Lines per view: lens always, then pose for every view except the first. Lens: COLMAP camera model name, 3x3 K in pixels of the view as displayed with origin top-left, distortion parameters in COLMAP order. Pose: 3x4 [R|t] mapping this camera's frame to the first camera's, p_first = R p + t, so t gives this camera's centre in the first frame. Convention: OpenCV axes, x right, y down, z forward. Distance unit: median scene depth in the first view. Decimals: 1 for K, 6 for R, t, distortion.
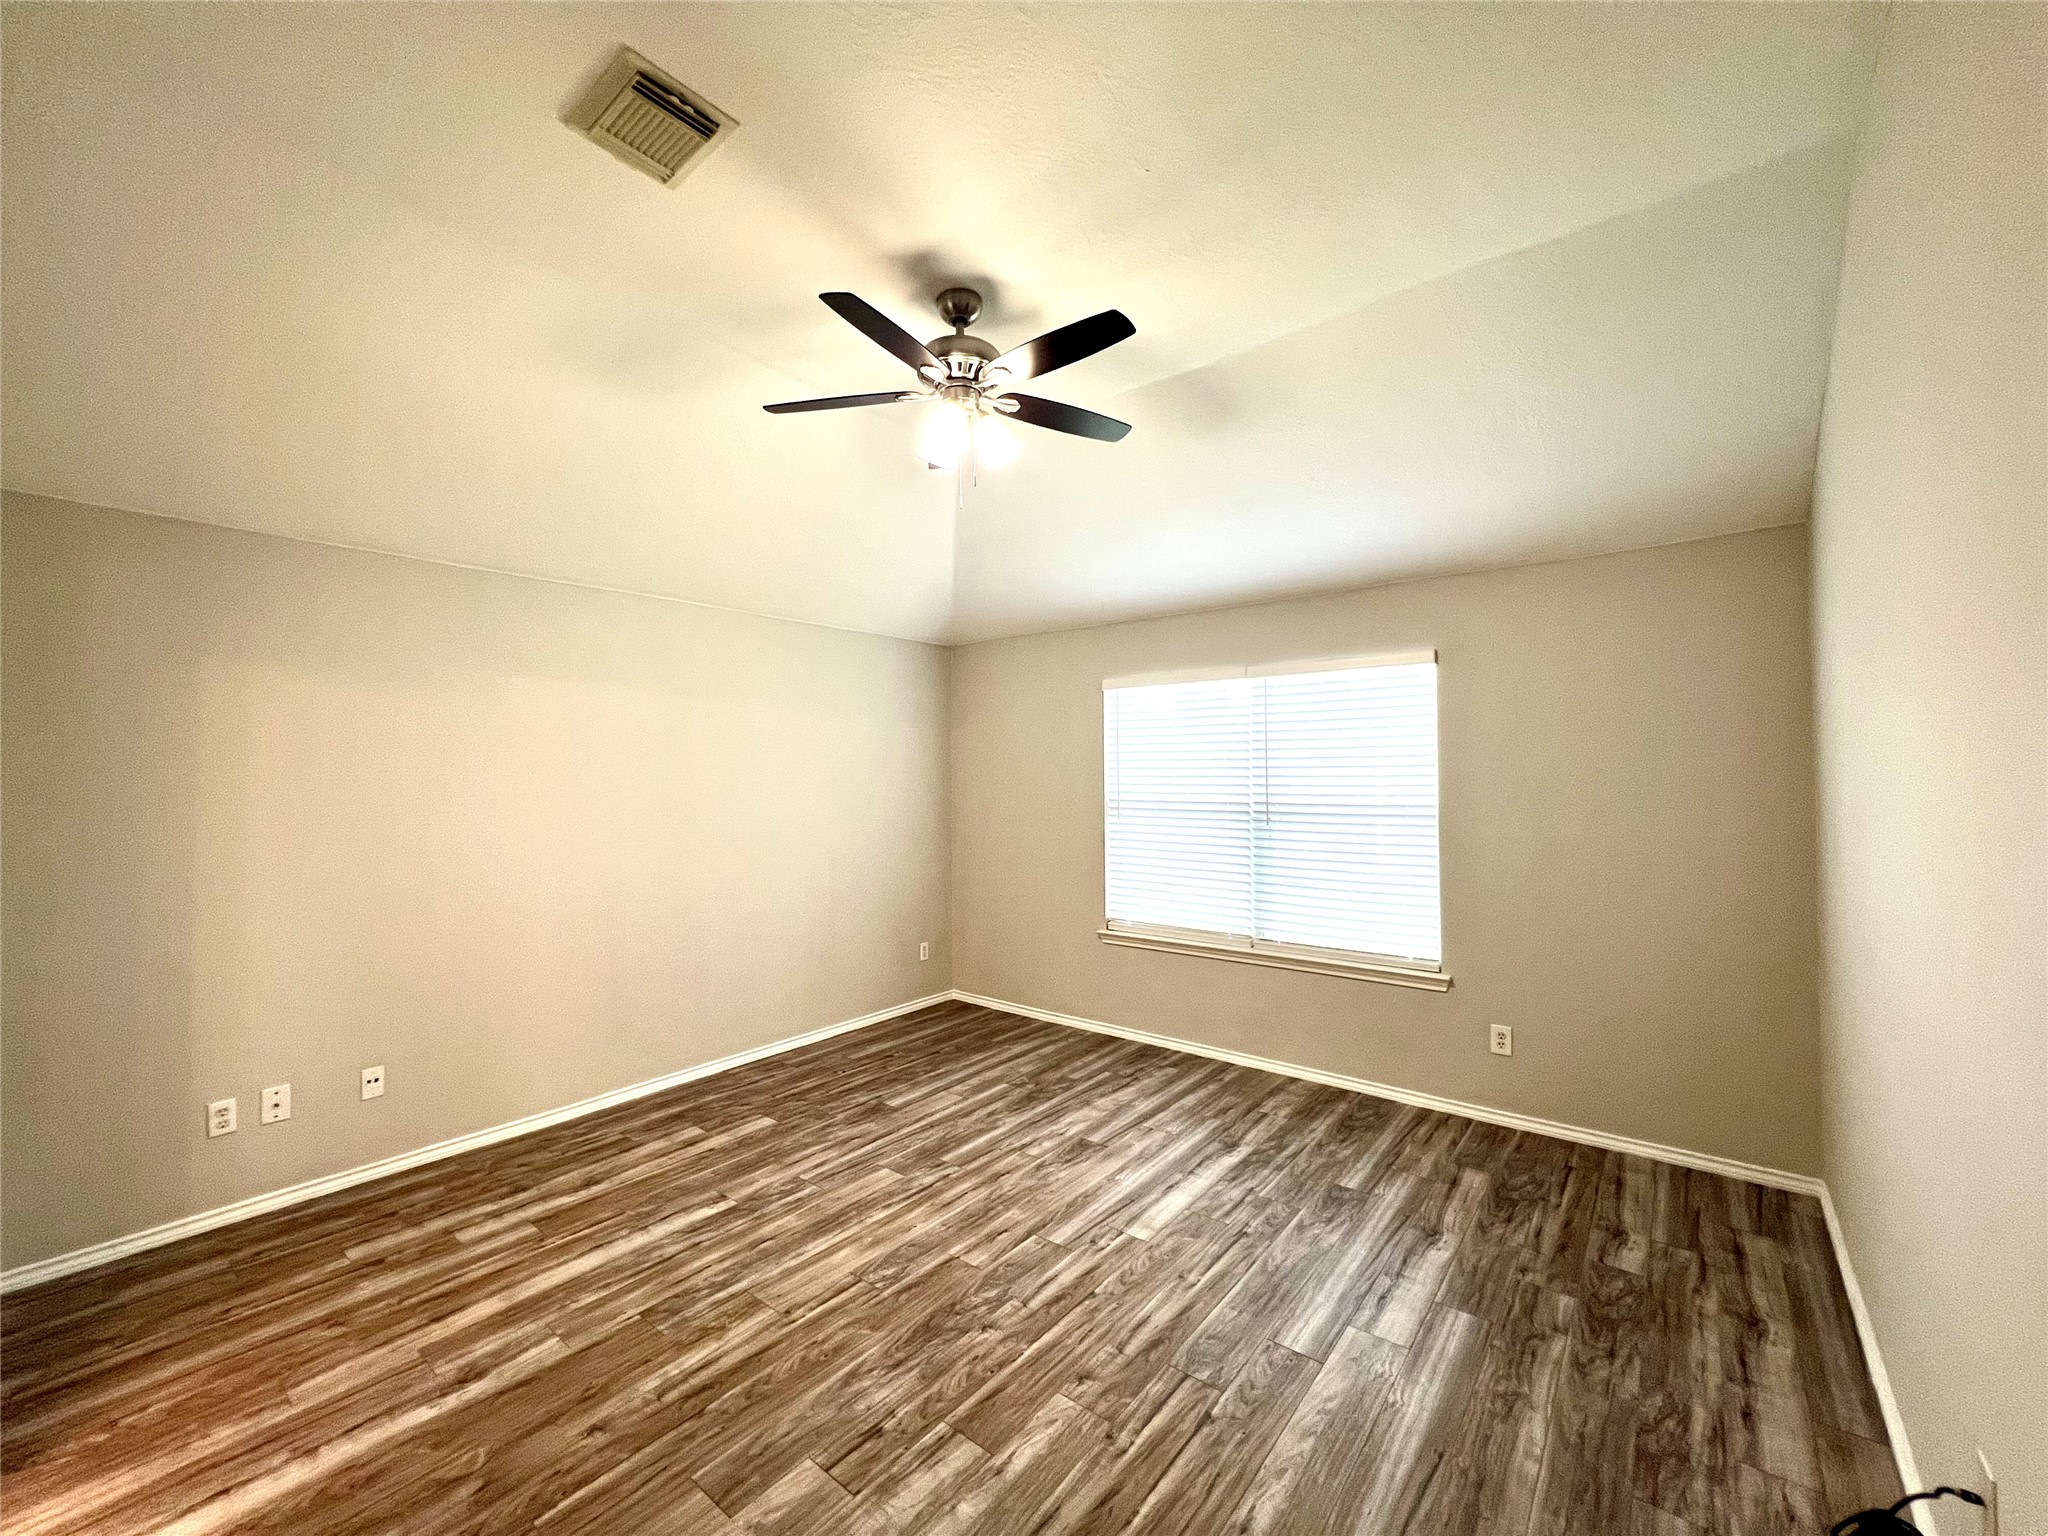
lens RADIAL K [[822.2, 0, 1019.3], [0, 822.2, 766.0], [0, 0, 1]] dist [-0.005865, 0.001357]
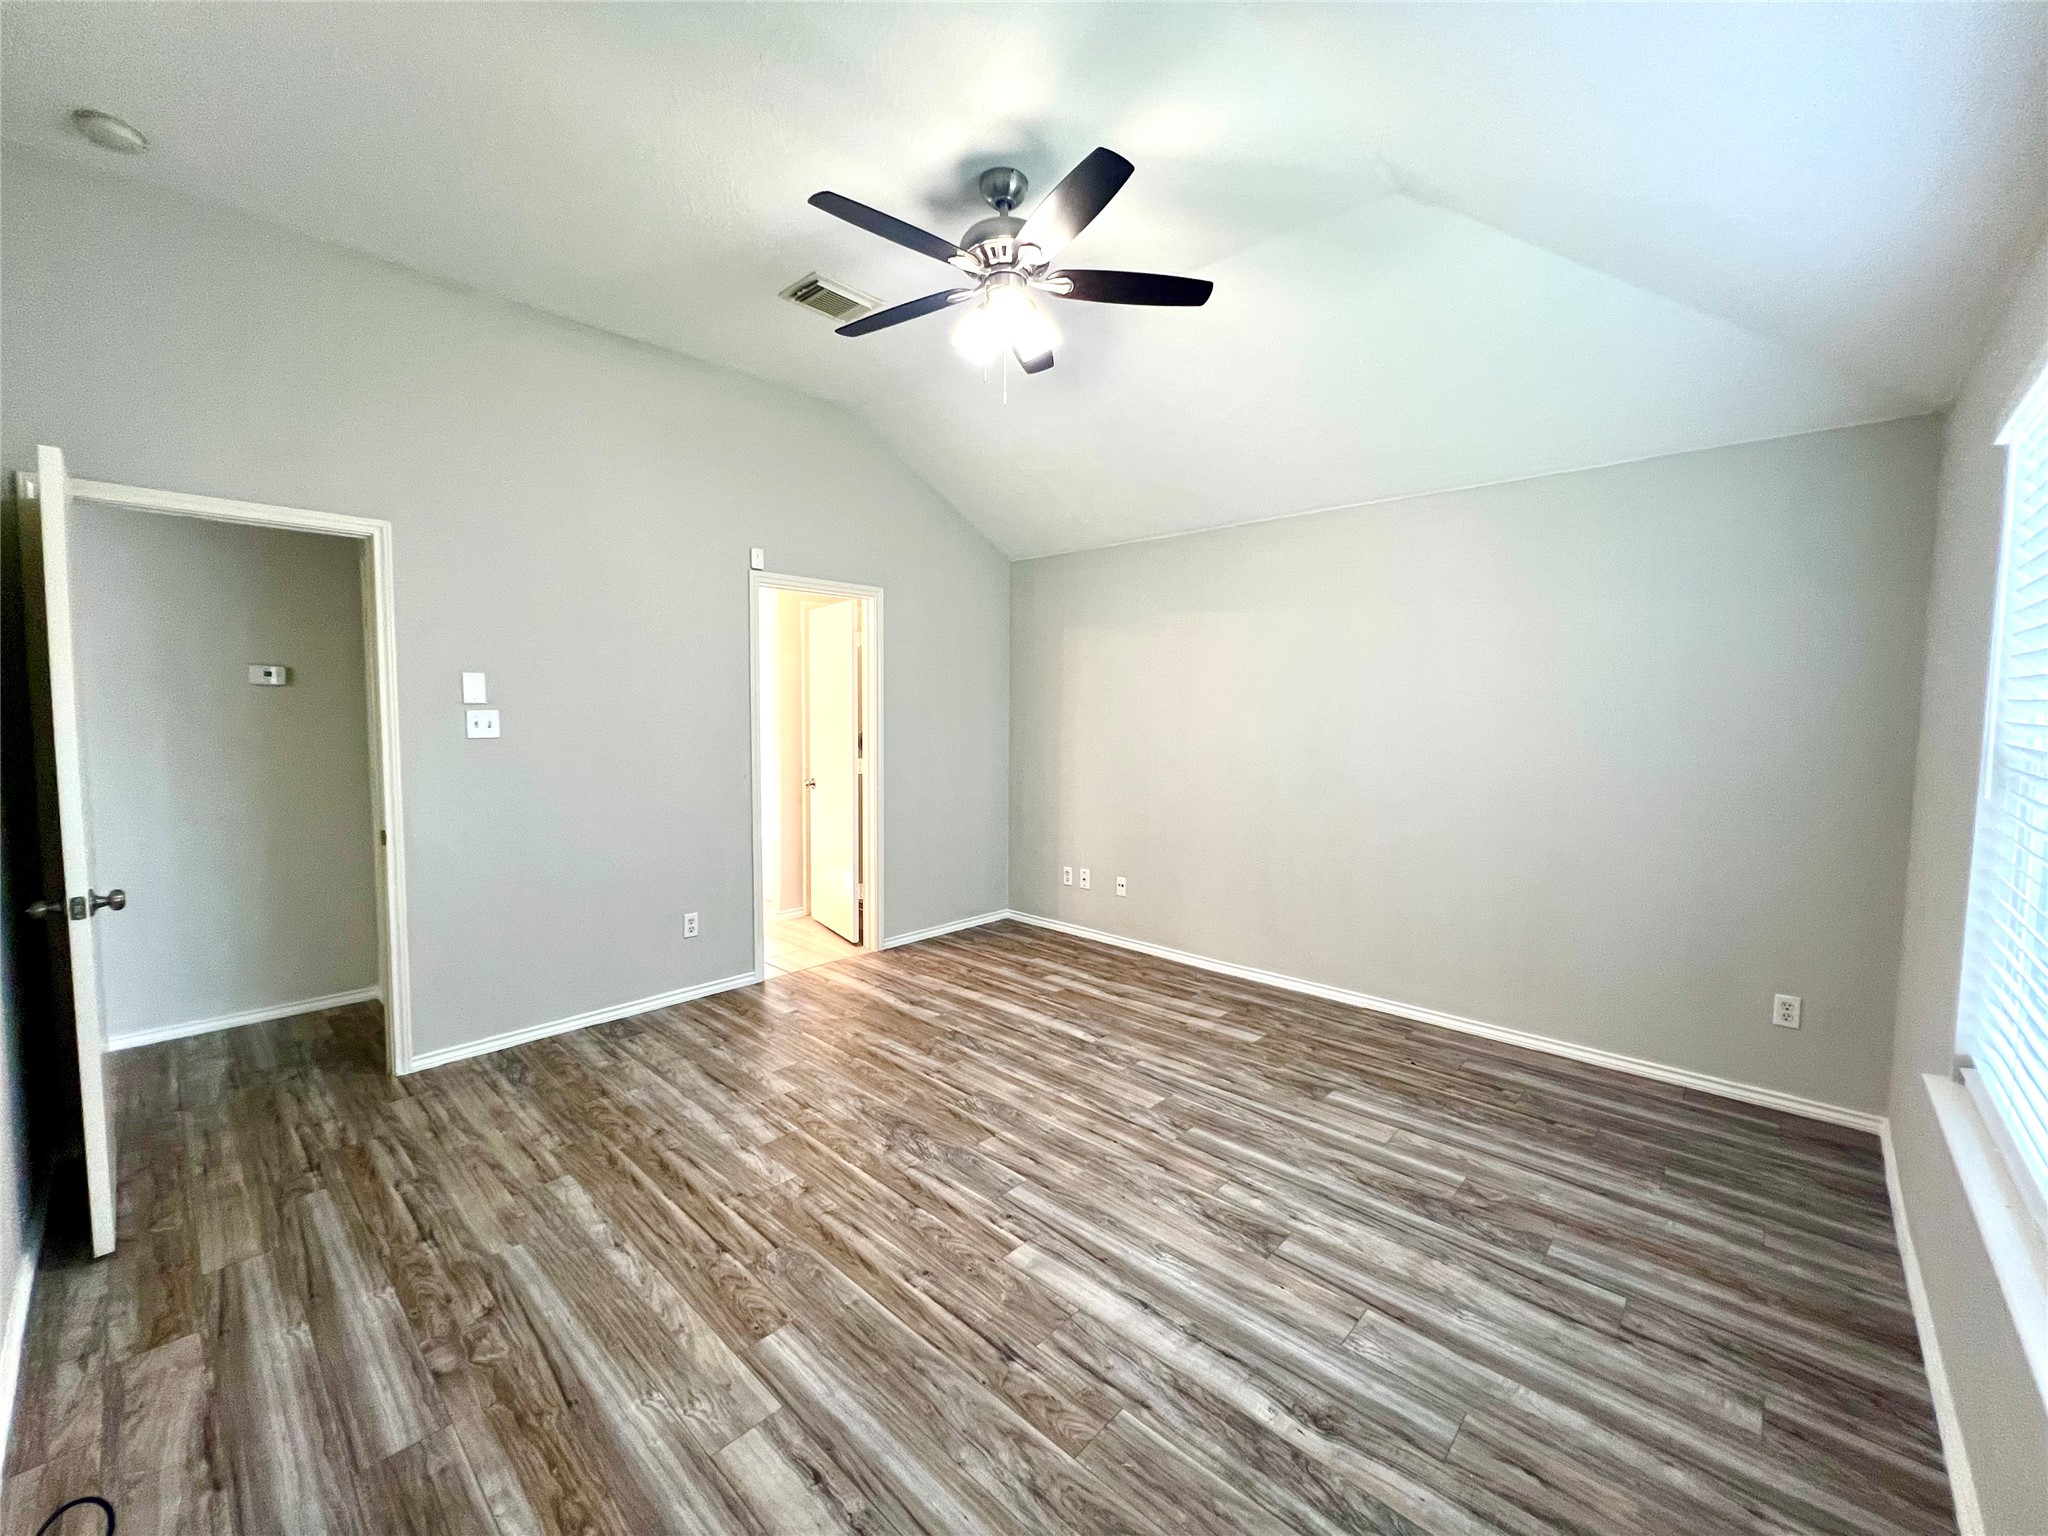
lens RADIAL K [[822.2, 0, 1018.9], [0, 822.2, 761.9], [0, 0, 1]] dist [-0.005865, 0.001357]
pose [[-0.065563, 0.073472, -0.995140, 0.827823], [0.003450, 0.997296, 0.073404, 0.032051], [0.997842, 0.001379, -0.065639, 0.961312]]
